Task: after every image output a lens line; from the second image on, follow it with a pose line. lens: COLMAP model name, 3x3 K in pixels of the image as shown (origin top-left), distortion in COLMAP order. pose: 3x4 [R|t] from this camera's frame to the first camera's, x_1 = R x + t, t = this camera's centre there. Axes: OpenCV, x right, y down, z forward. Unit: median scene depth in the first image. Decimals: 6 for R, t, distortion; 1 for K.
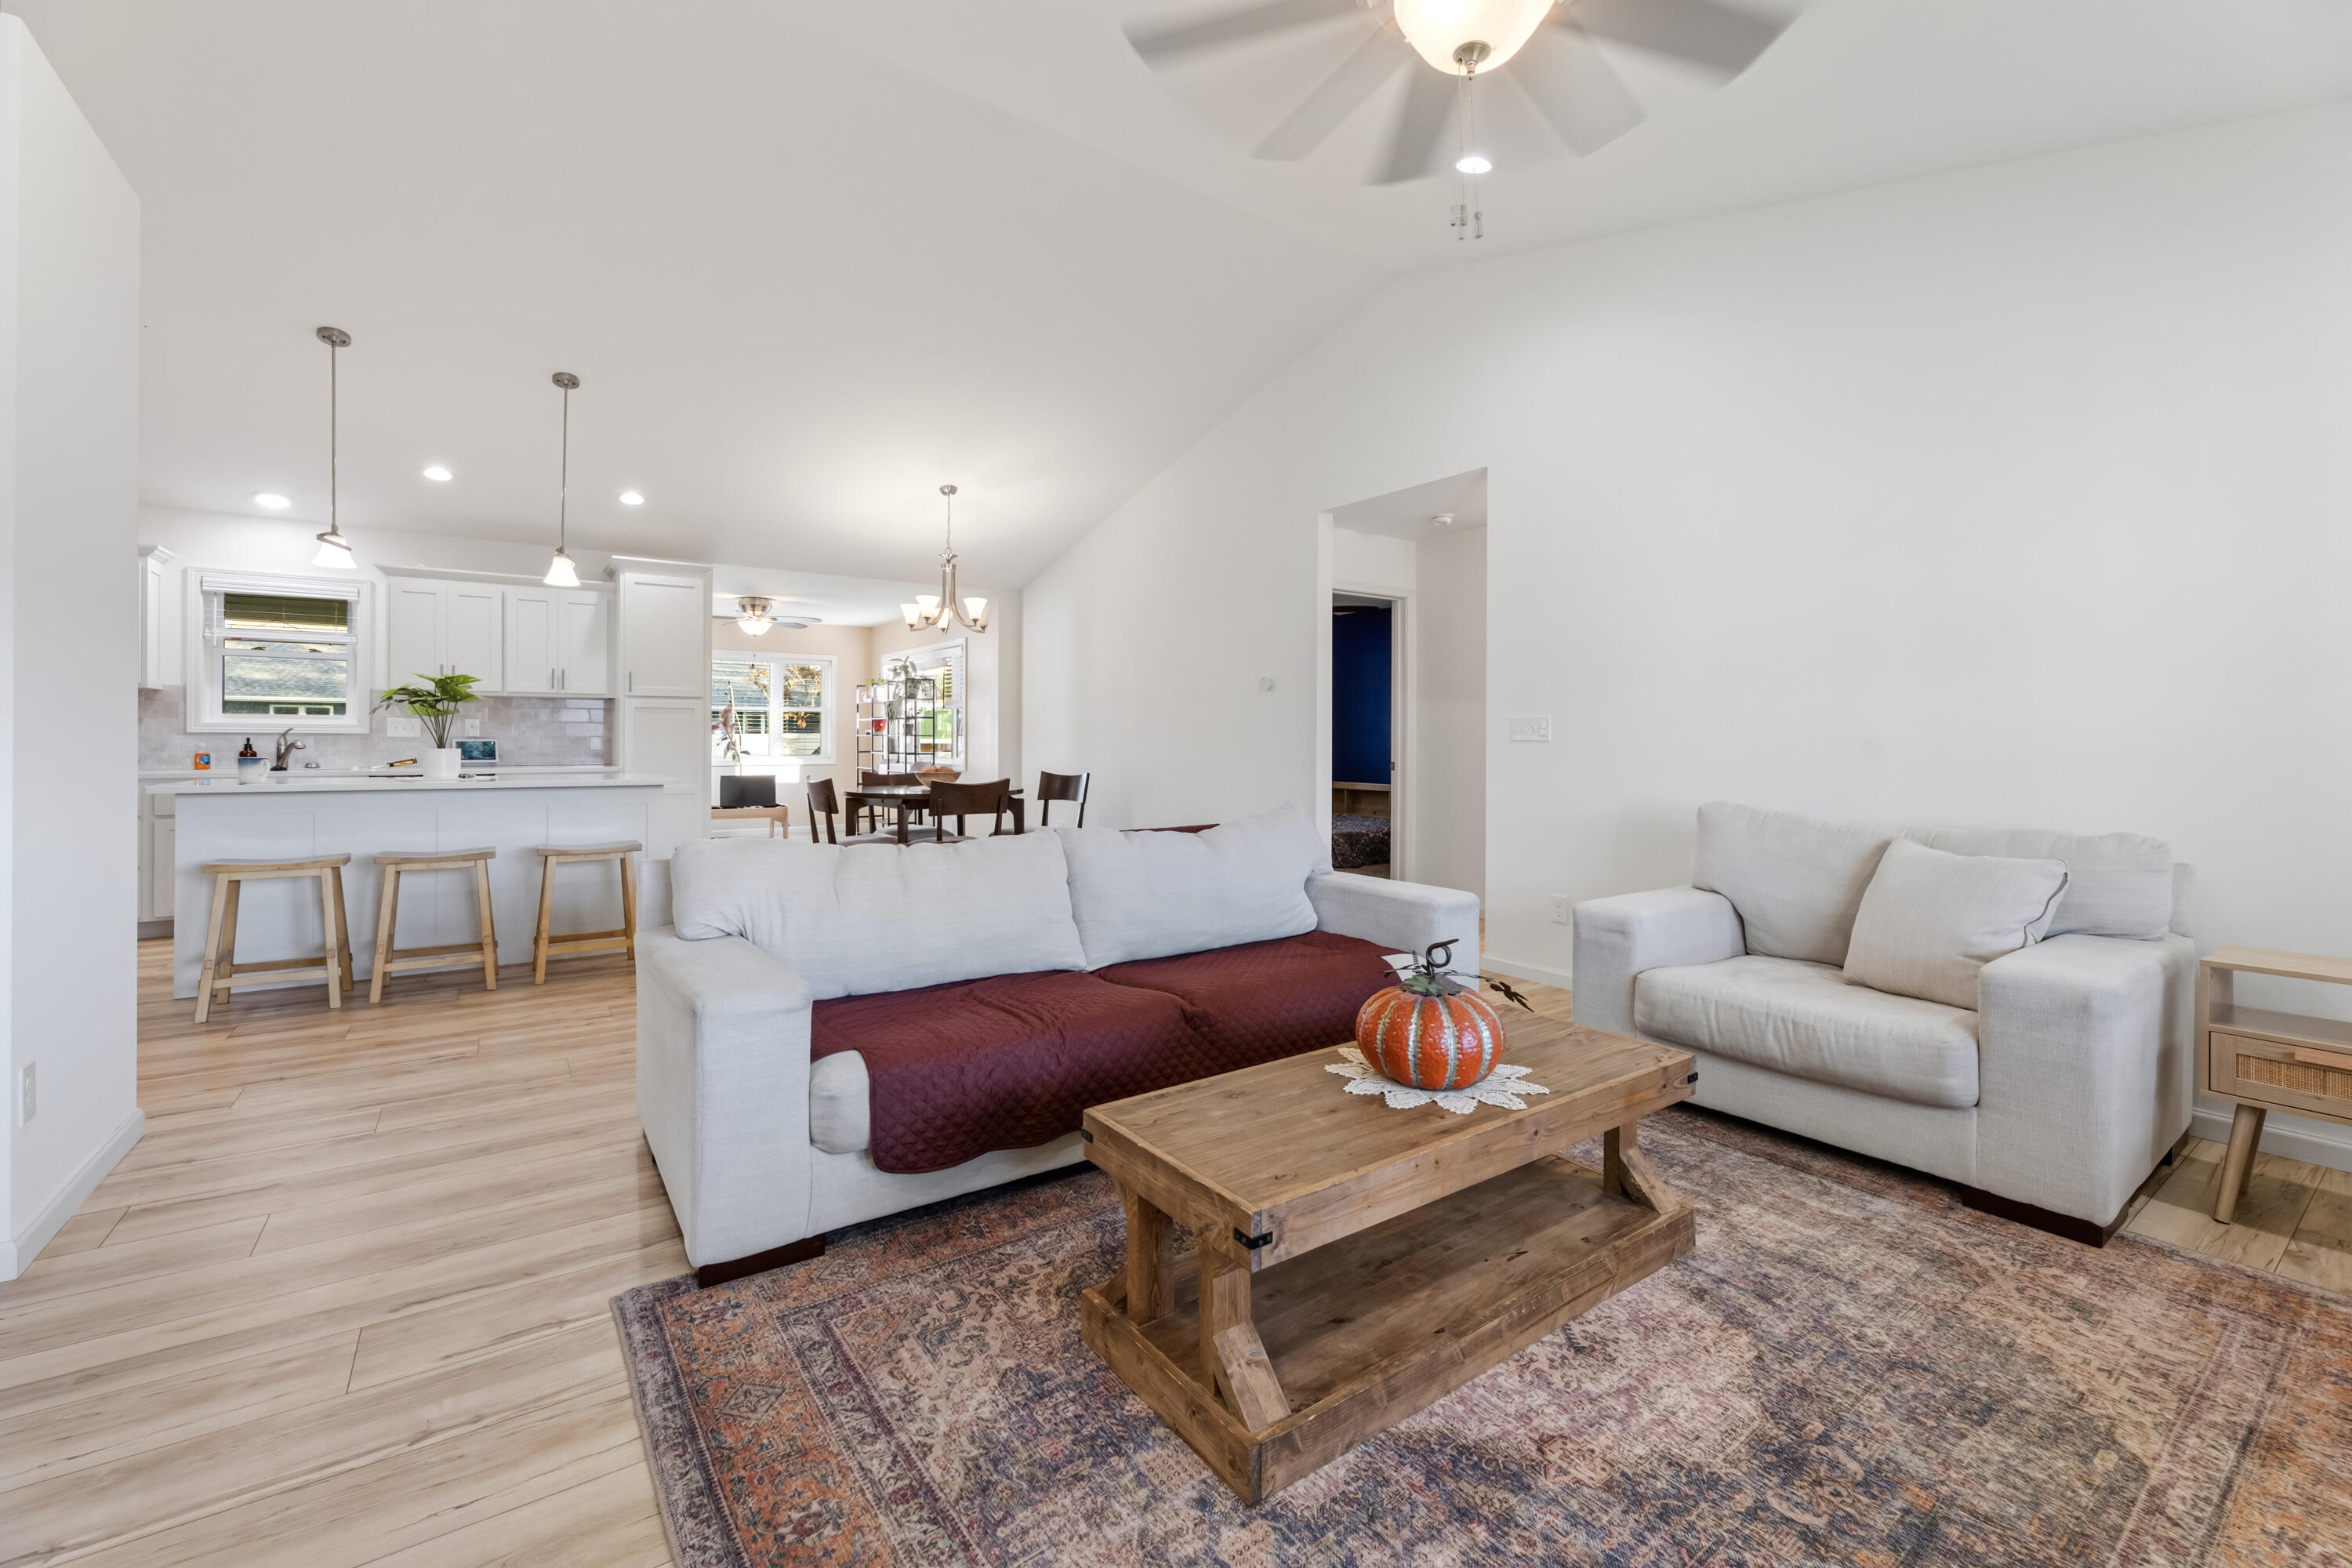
lens RADIAL K [[972.0, 0, 1179.6], [0, 972.0, 736.3], [0, 0, 1]] dist [0.000192, 0.000190]
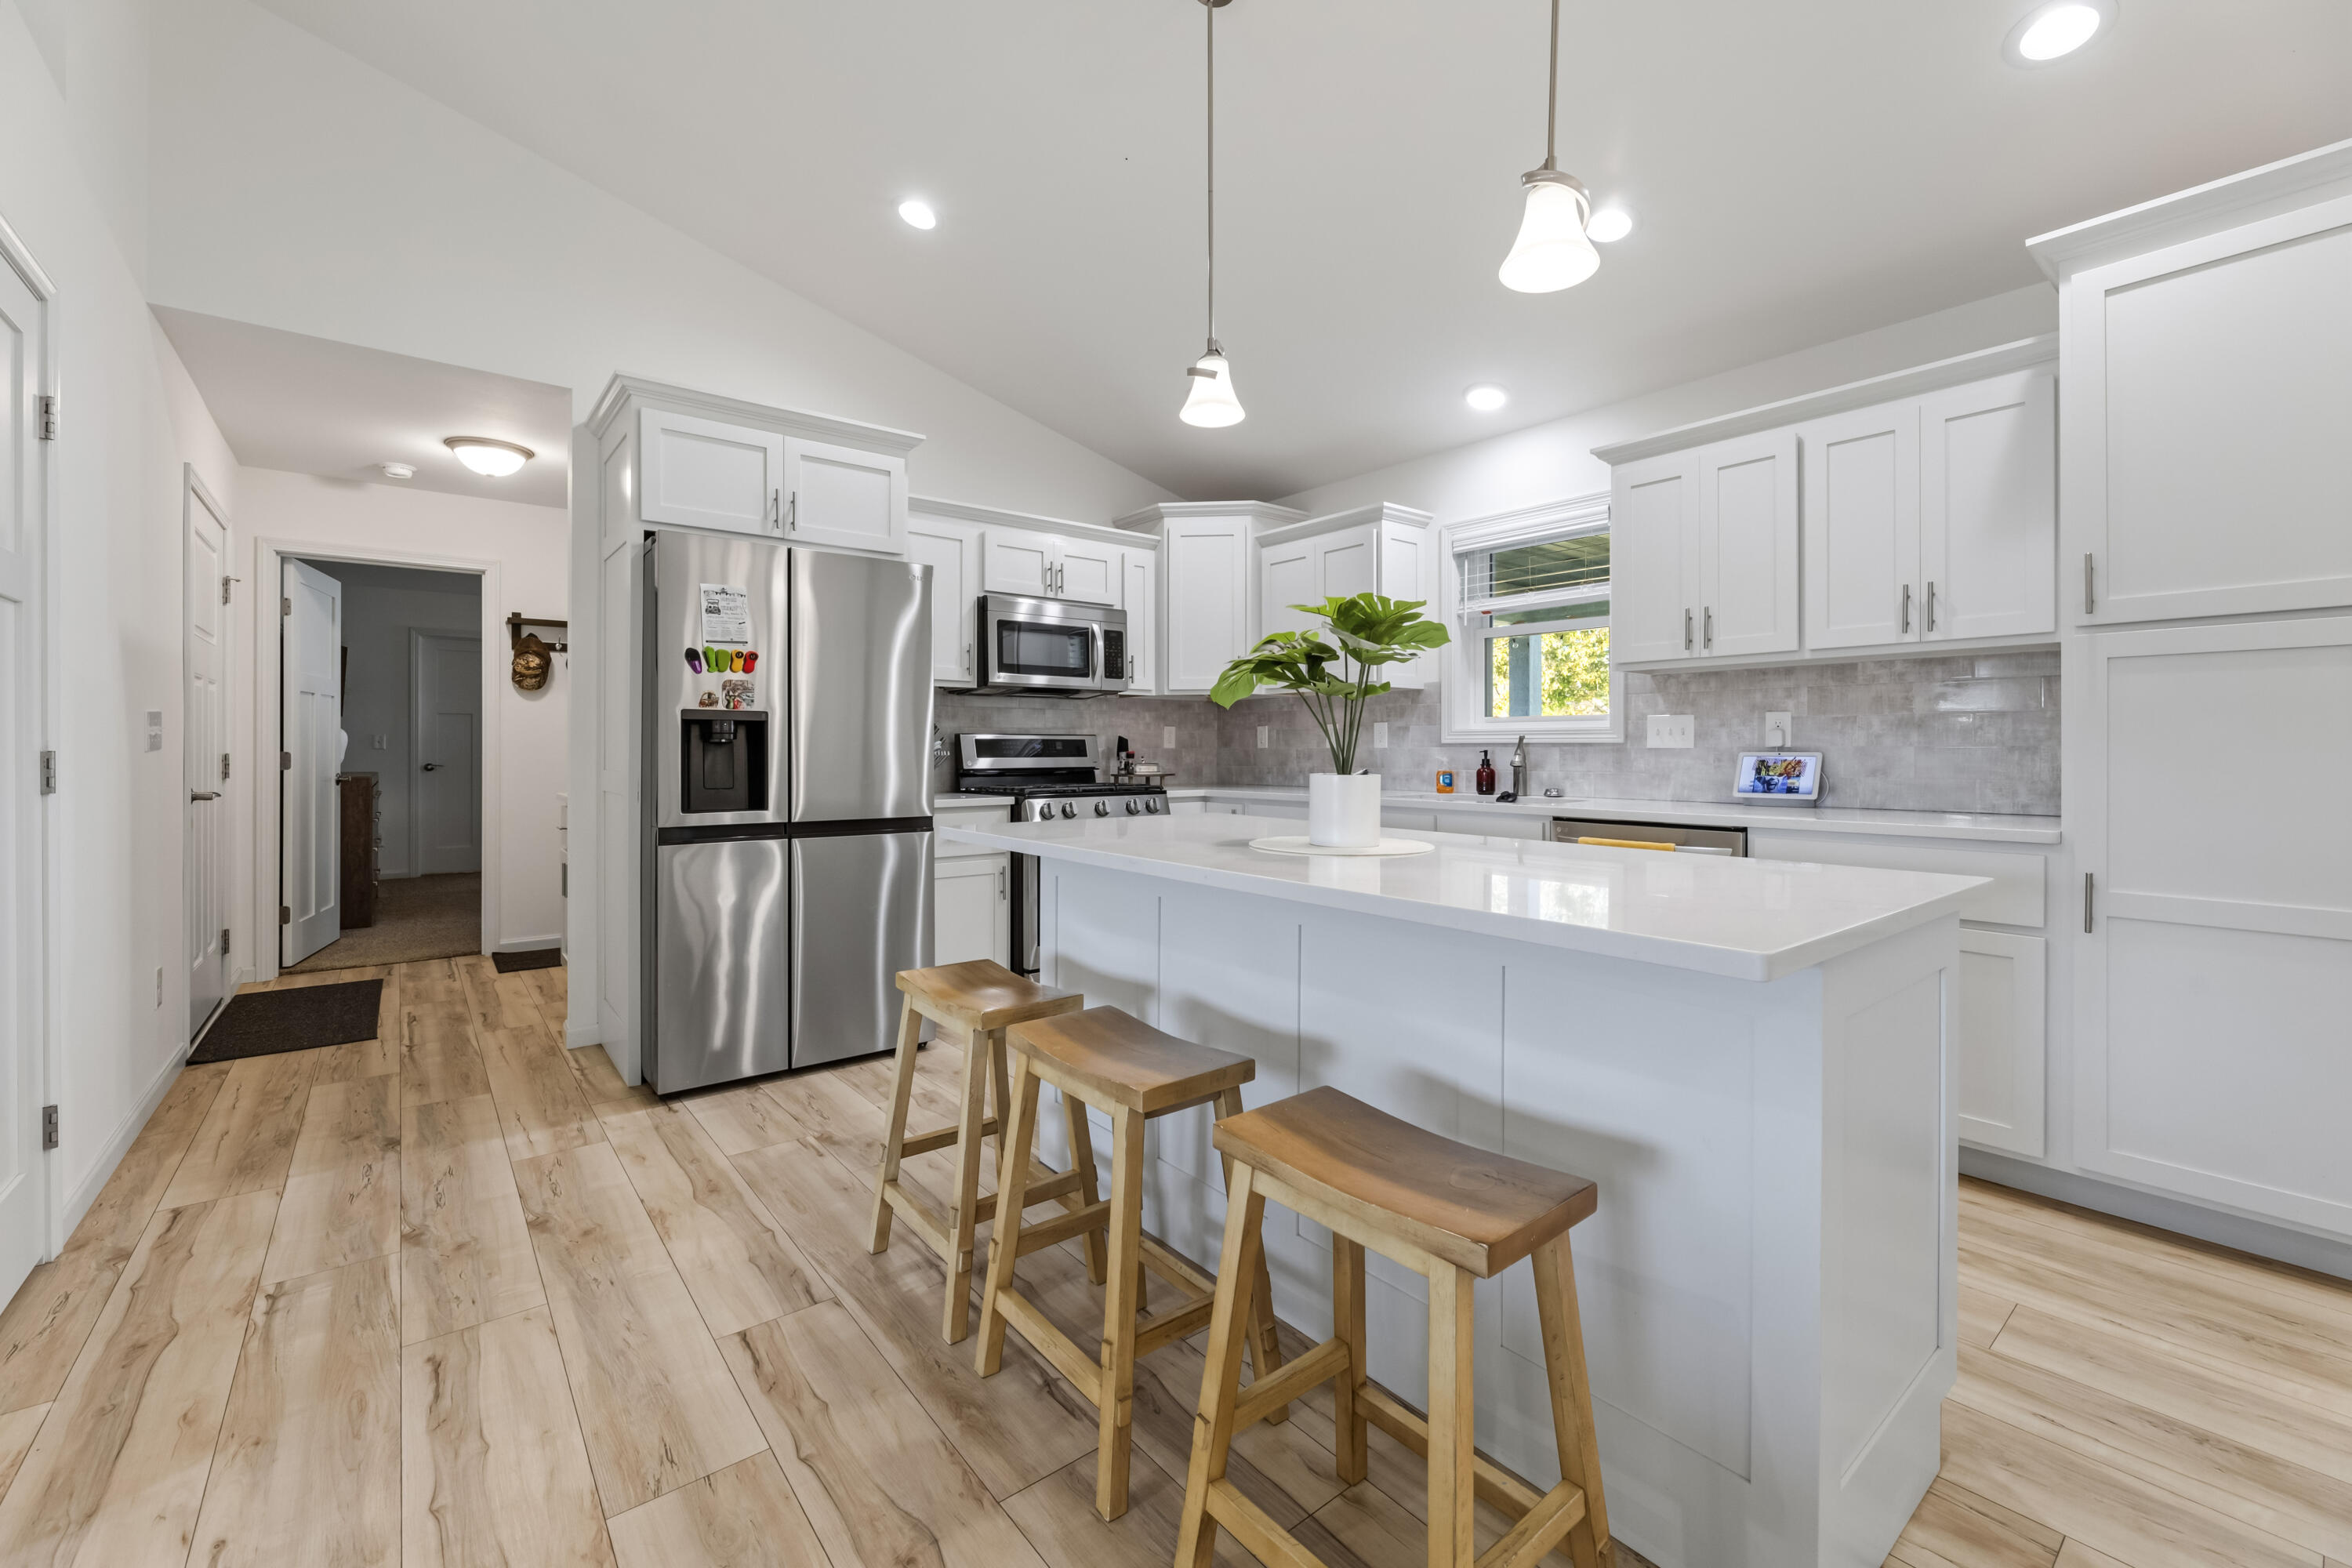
lens RADIAL K [[960.6, 0, 1181.0], [0, 960.6, 748.0], [0, 0, 1]] dist [-0.001724, -0.000098]
pose [[0.067745, -0.004575, -0.997692, -0.276650], [0.003090, 0.999986, -0.004375, 0.002229], [0.997698, -0.002787, 0.067759, 0.725149]]
